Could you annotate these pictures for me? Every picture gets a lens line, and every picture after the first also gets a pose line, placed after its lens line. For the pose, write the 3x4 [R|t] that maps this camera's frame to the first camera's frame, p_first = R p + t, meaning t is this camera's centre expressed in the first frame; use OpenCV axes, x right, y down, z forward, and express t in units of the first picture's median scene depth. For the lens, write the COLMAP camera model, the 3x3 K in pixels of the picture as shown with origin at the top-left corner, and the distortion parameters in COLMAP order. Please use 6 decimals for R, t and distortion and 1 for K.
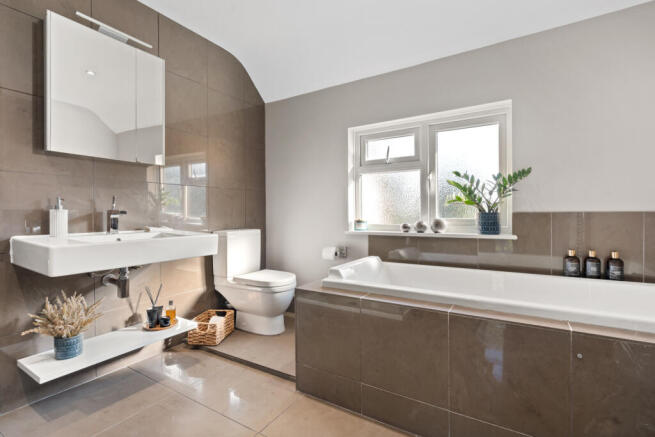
lens RADIAL K [[308.8, 0, 331.5], [0, 308.8, 215.1], [0, 0, 1]] dist [0.000361, -0.000062]
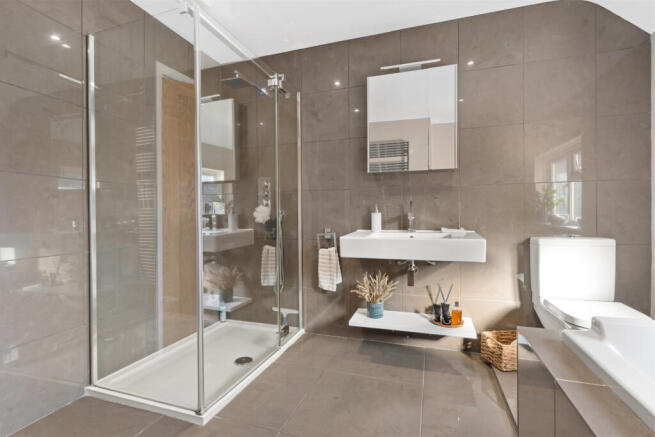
lens RADIAL K [[308.8, 0, 332.2], [0, 308.8, 219.8], [0, 0, 1]] dist [0.000361, -0.000062]
pose [[0.228576, 0.006079, -0.973507, 0.391003], [-0.000484, 0.999981, 0.006131, 0.004885], [0.973526, -0.000931, 0.228574, 0.404006]]
